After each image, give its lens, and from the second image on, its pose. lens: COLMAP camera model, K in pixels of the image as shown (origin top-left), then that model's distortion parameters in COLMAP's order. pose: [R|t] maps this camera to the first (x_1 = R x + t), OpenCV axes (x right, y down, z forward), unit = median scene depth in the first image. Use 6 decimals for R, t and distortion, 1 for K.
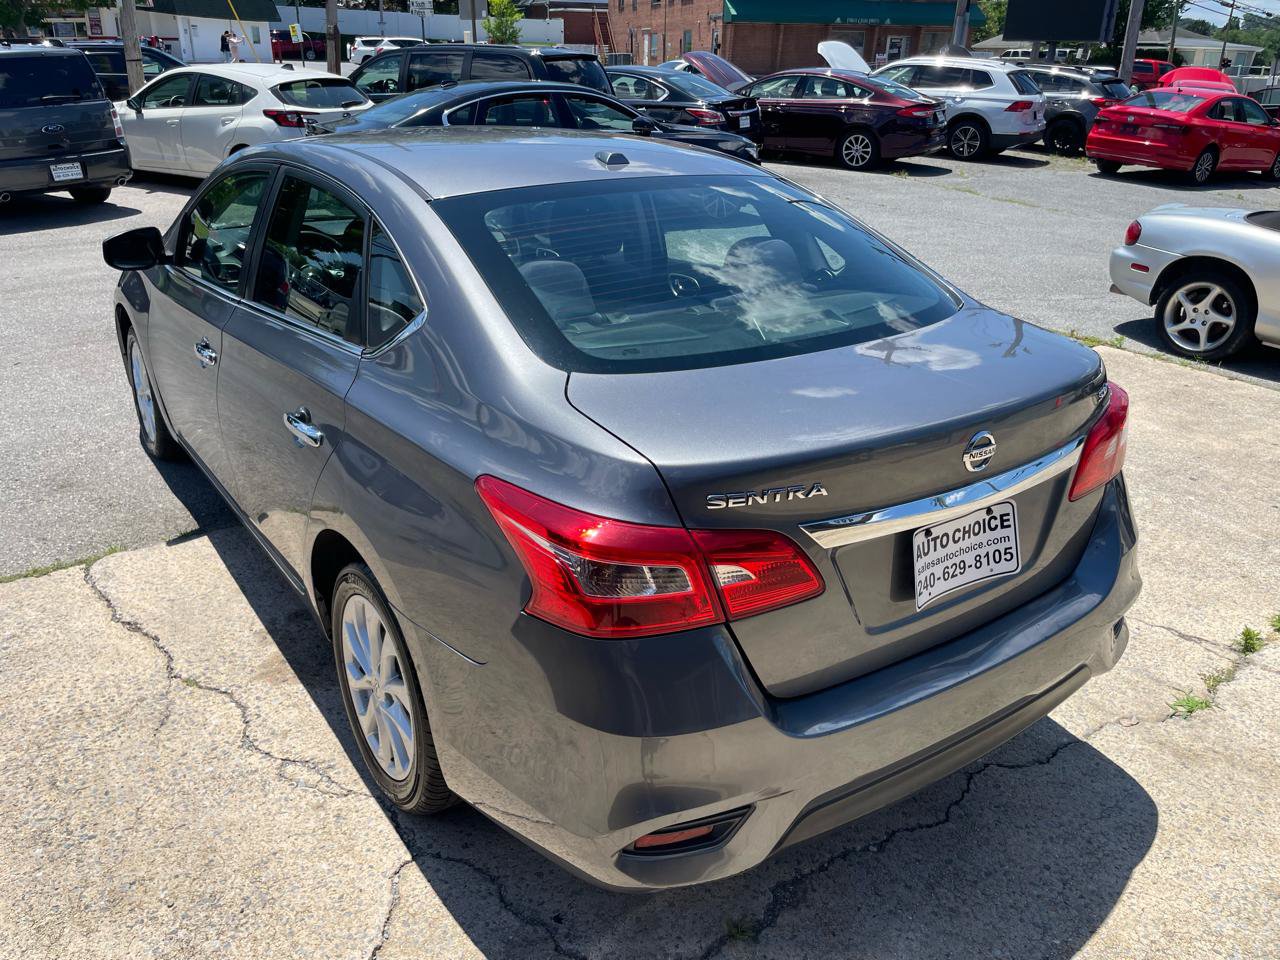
lens RADIAL K [[967.5, 0, 629.9], [0, 967.5, 465.7], [0, 0, 1]] dist [0.086292, -0.117137]
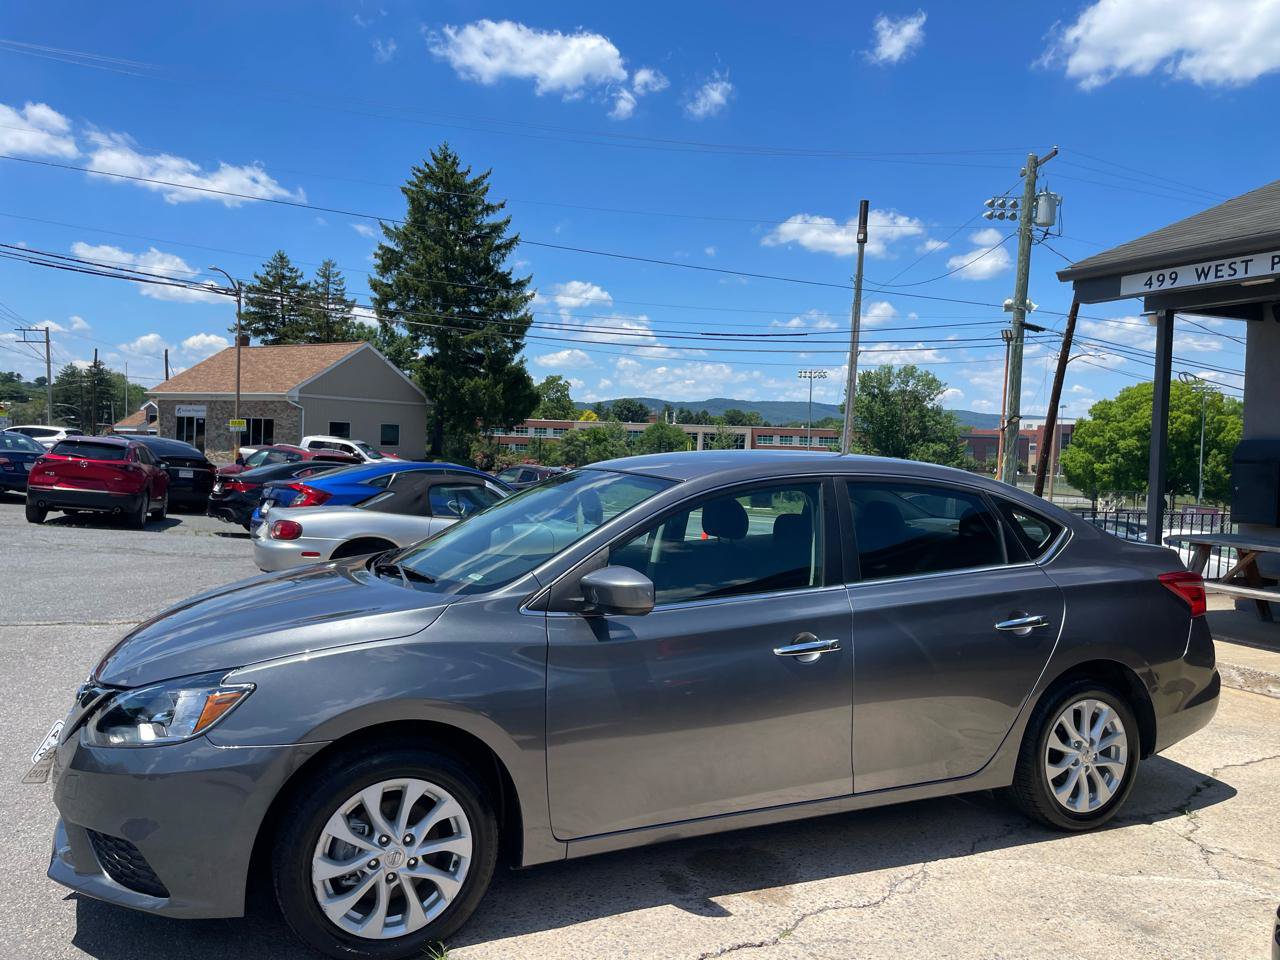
lens RADIAL K [[967.5, 0, 641.8], [0, 967.5, 474.8], [0, 0, 1]] dist [0.086292, -0.117137]
pose [[0.189100, -0.039740, 0.981153, -1.717917], [0.346629, 0.937559, -0.028832, -0.306027], [-0.918743, 0.345549, 0.191067, 0.884179]]
